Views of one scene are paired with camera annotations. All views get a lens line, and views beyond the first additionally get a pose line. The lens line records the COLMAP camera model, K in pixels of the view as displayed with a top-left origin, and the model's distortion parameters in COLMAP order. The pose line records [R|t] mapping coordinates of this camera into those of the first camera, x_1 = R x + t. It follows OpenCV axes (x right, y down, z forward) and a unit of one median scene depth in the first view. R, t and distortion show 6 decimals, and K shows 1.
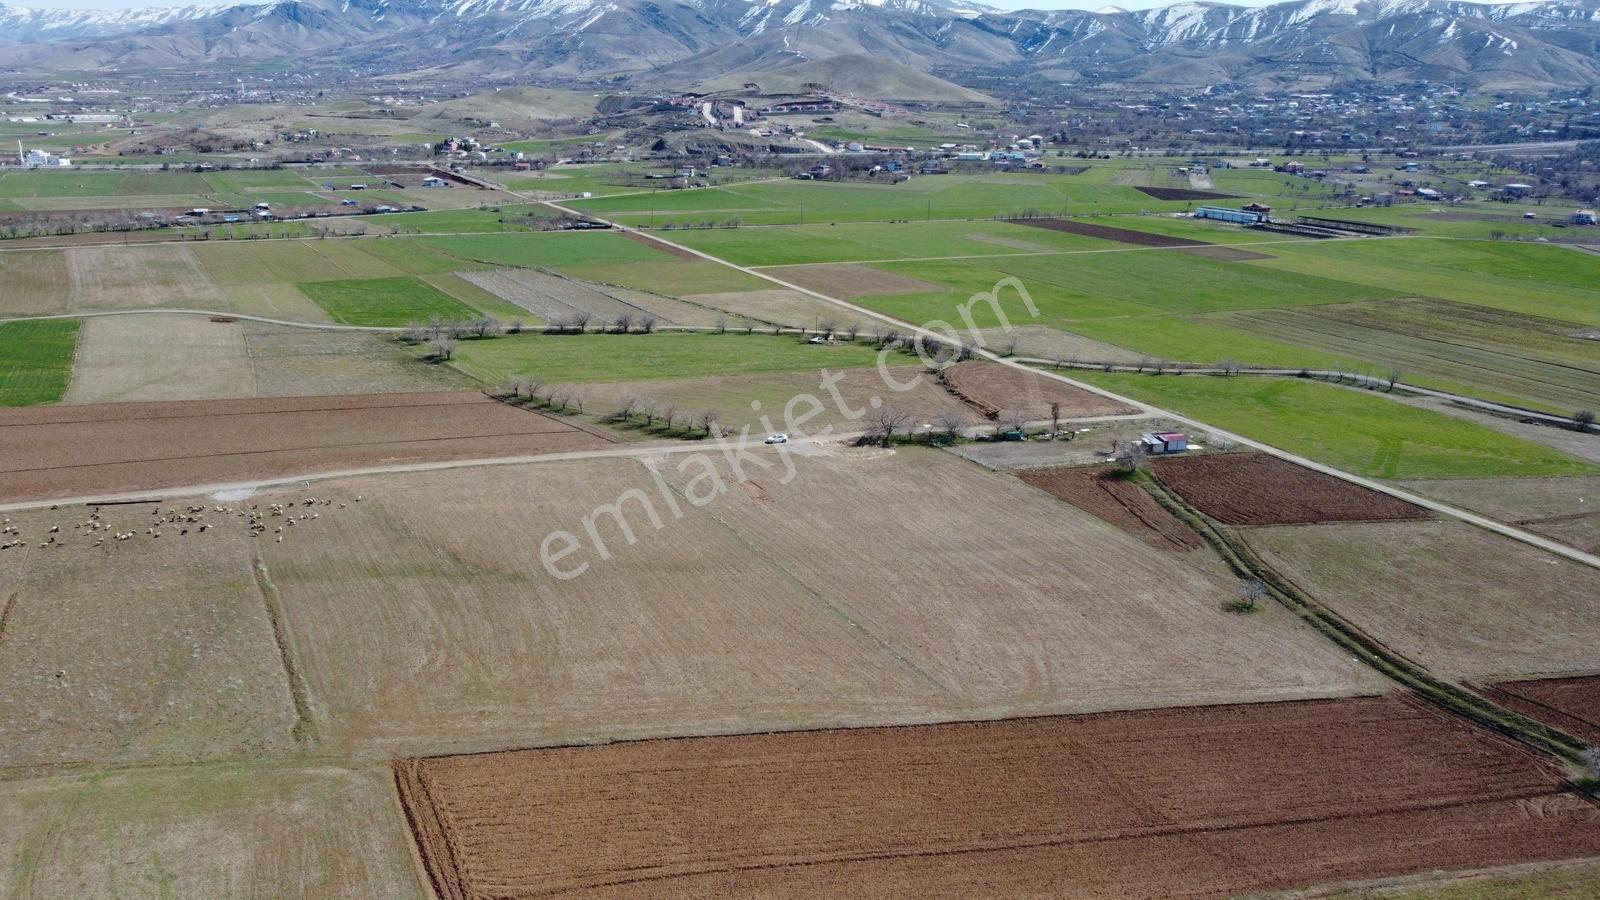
lens RADIAL K [[1216.0, 0, 798.2], [0, 1216.0, 444.7], [0, 0, 1]] dist [-0.002744, -0.001664]
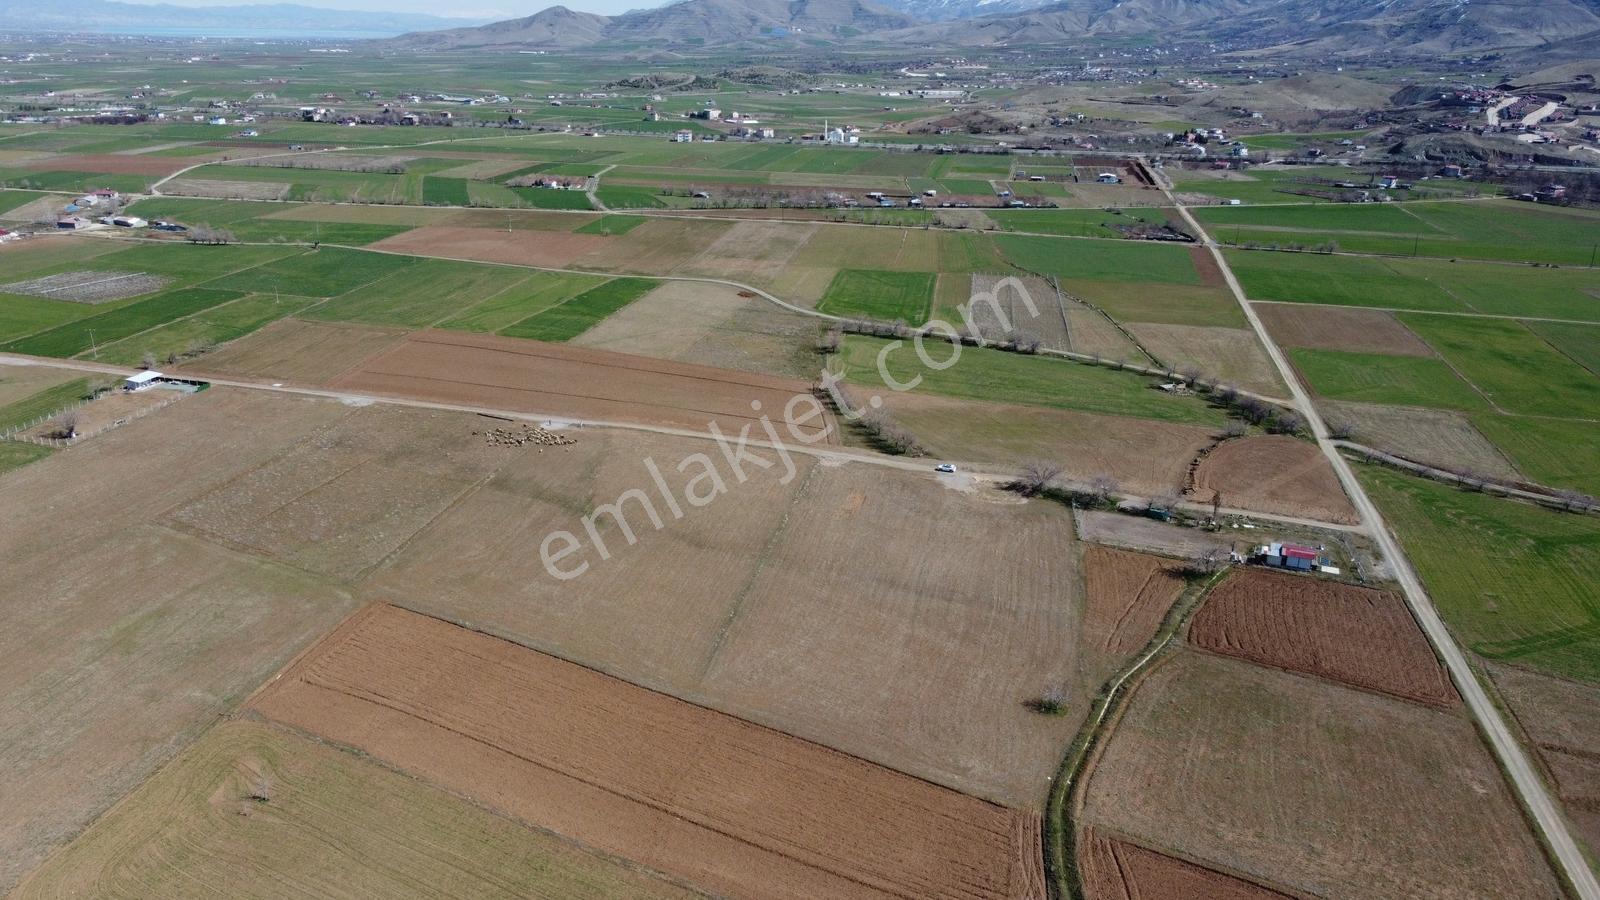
lens RADIAL K [[1216.0, 0, 799.5], [0, 1216.0, 445.2], [0, 0, 1]] dist [-0.002744, -0.001664]
pose [[0.779080, 0.195070, -0.595804, 0.150926], [-0.180816, 0.979890, 0.084385, -0.026649], [0.600283, 0.041989, 0.798684, 0.005093]]
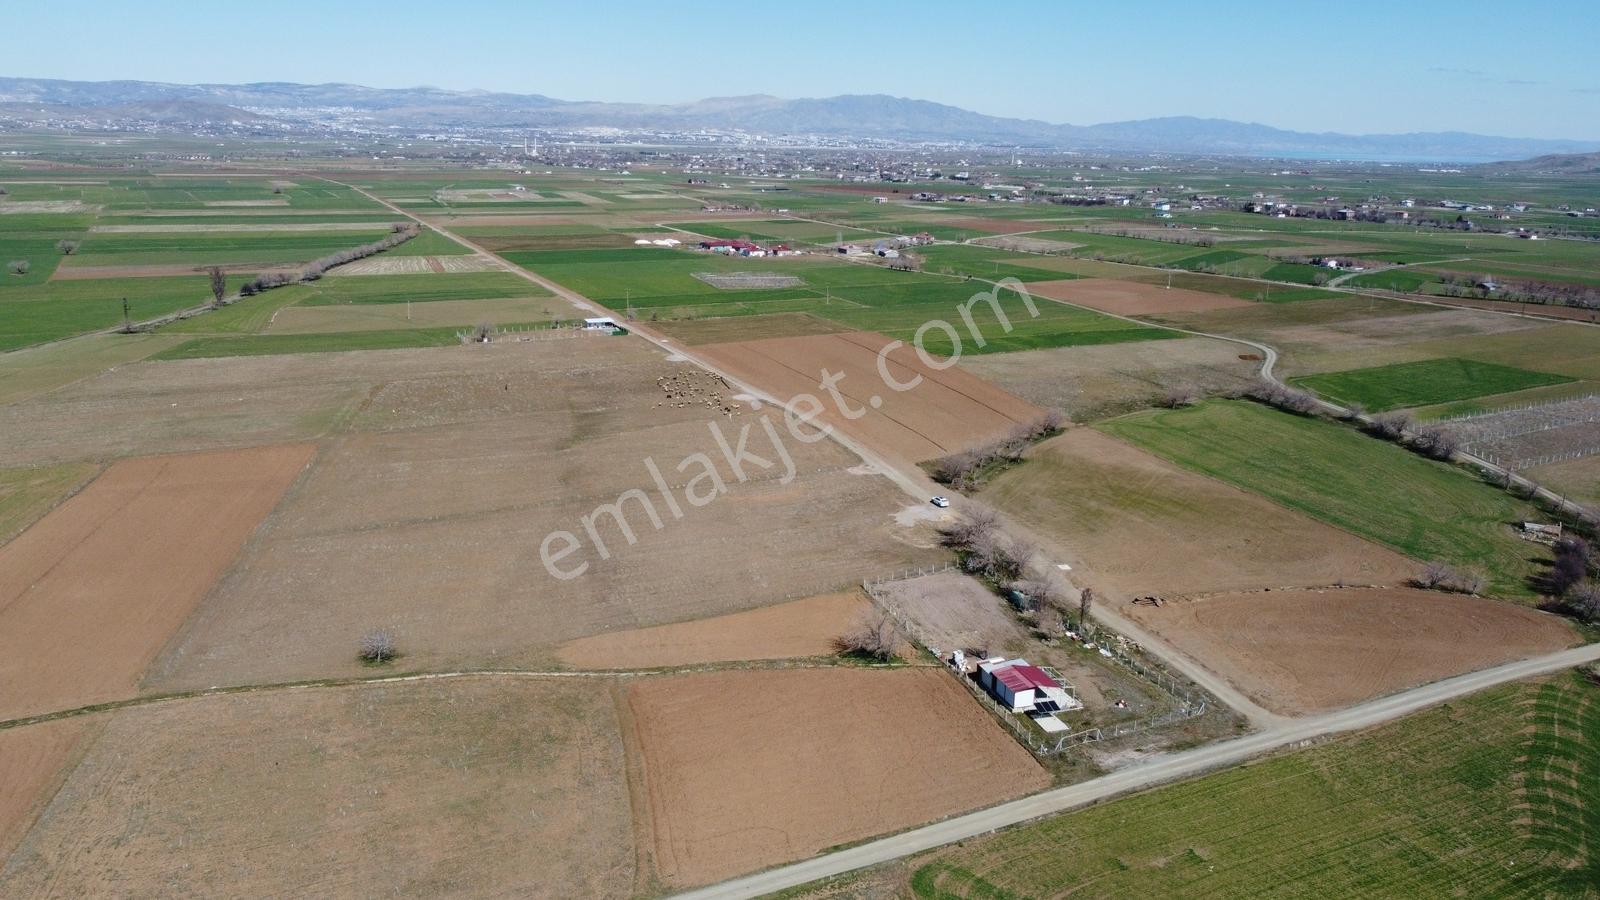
lens RADIAL K [[1216.0, 0, 798.6], [0, 1216.0, 449.1], [0, 0, 1]] dist [-0.002744, -0.001664]
pose [[0.031235, 0.228620, -0.973015, 0.228743], [-0.304615, 0.929356, 0.208583, -0.053148], [0.951963, 0.289880, 0.098669, 0.223796]]
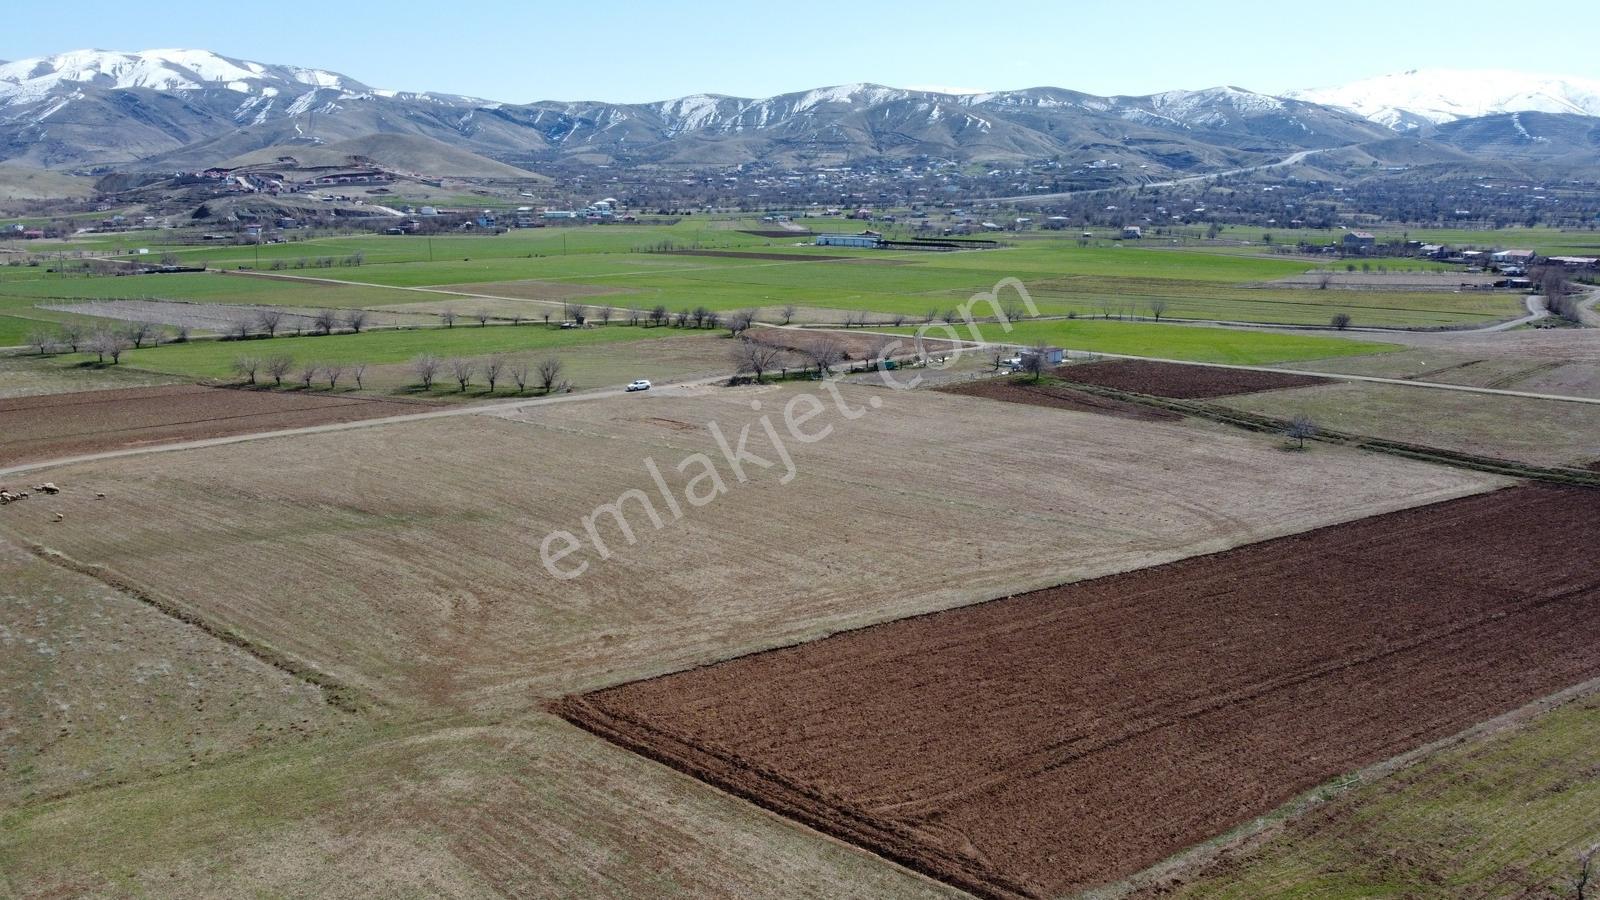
lens RADIAL K [[1216.0, 0, 797.6], [0, 1216.0, 444.2], [0, 0, 1]] dist [-0.002744, -0.001664]
pose [[0.926084, -0.095502, 0.365030, -0.062196], [0.123717, 0.990812, -0.054647, 0.026009], [-0.356457, 0.095769, 0.929390, 0.053409]]
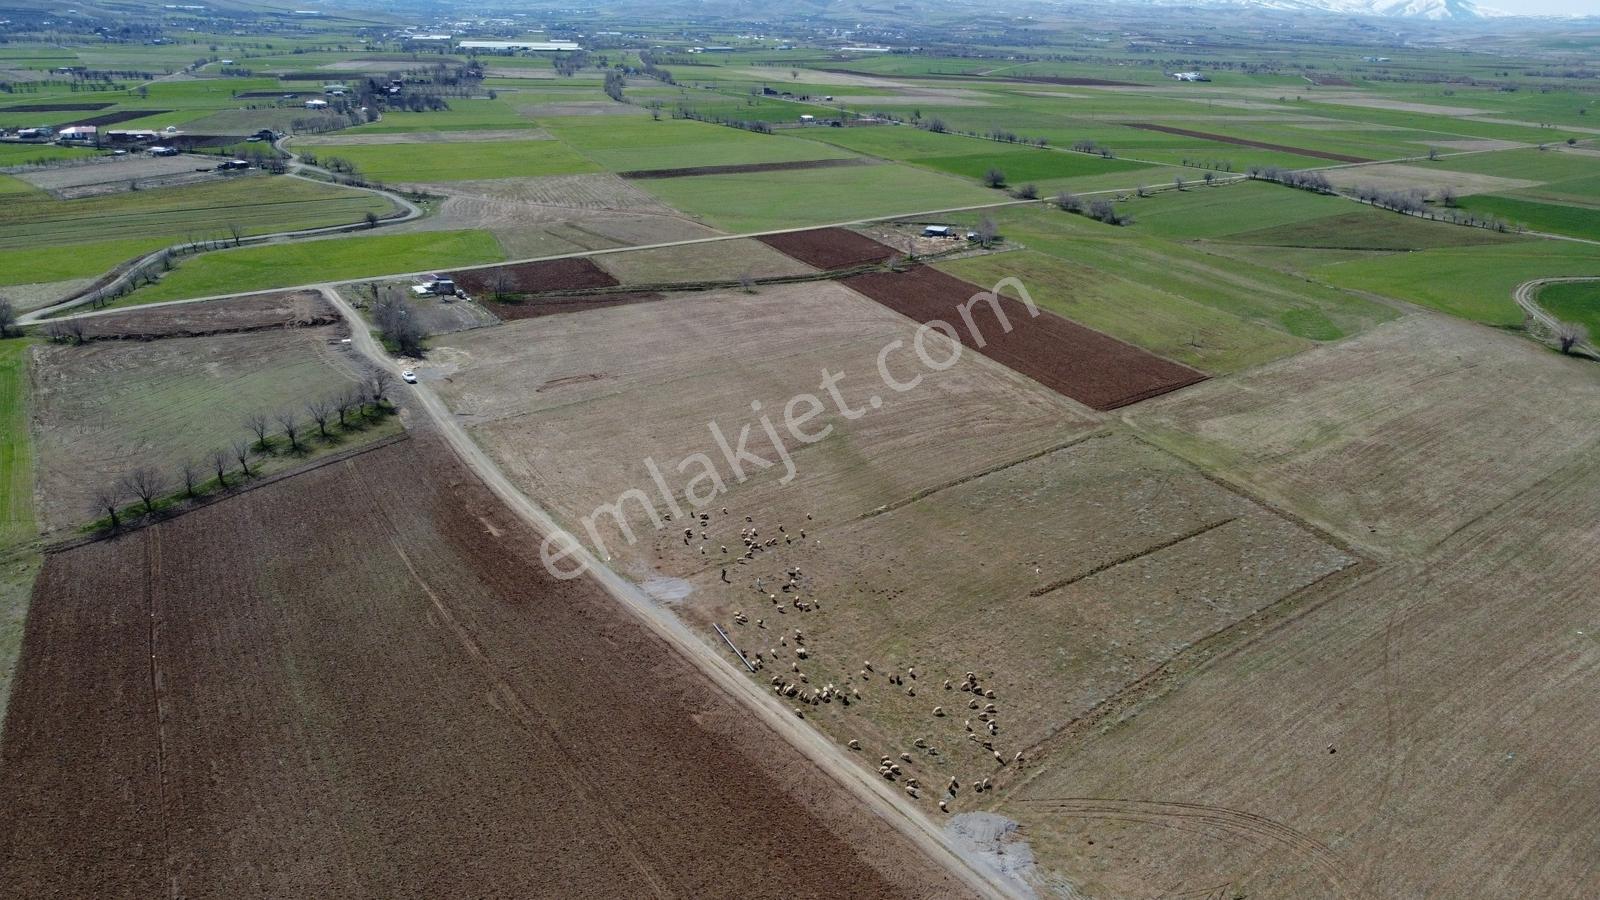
lens RADIAL K [[1216.0, 0, 801.3], [0, 1216.0, 455.4], [0, 0, 1]] dist [-0.002744, -0.001664]
pose [[-0.233750, -0.354983, 0.905178, -0.262038], [0.249925, 0.877751, 0.408767, -0.070977], [-0.939627, 0.321776, -0.116455, 0.235169]]
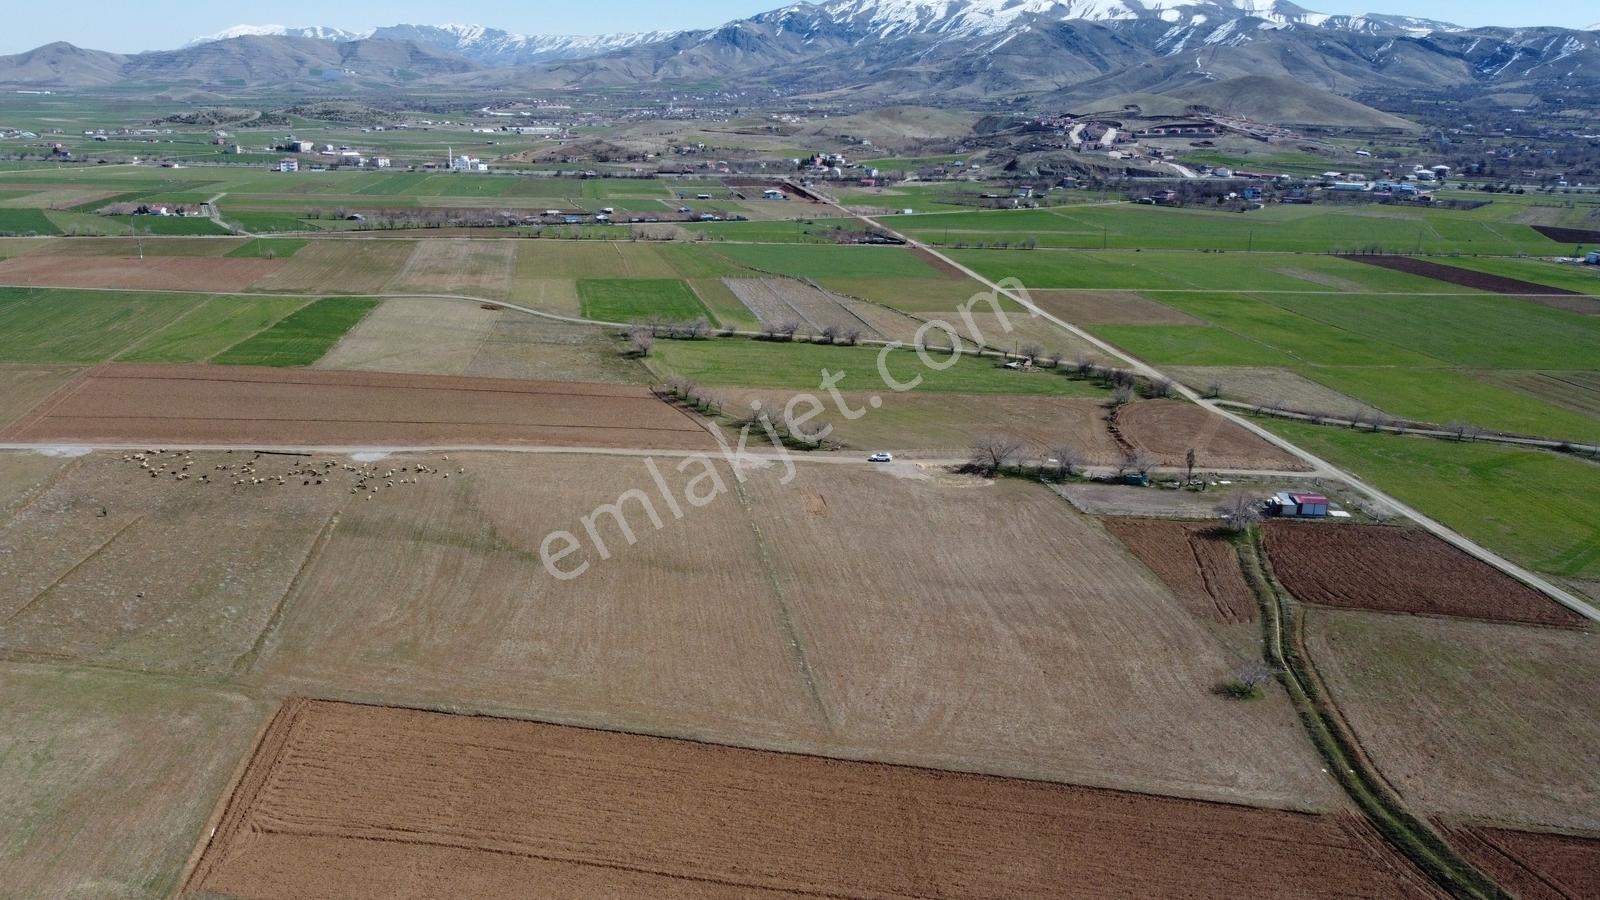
lens RADIAL K [[1216.0, 0, 799.1], [0, 1216.0, 446.5], [0, 0, 1]] dist [-0.002744, -0.001664]
pose [[0.945817, 0.096026, -0.310177, 0.062219], [-0.100674, 0.994919, 0.001029, -0.002188], [0.308700, 0.030253, 0.950678, 0.012499]]
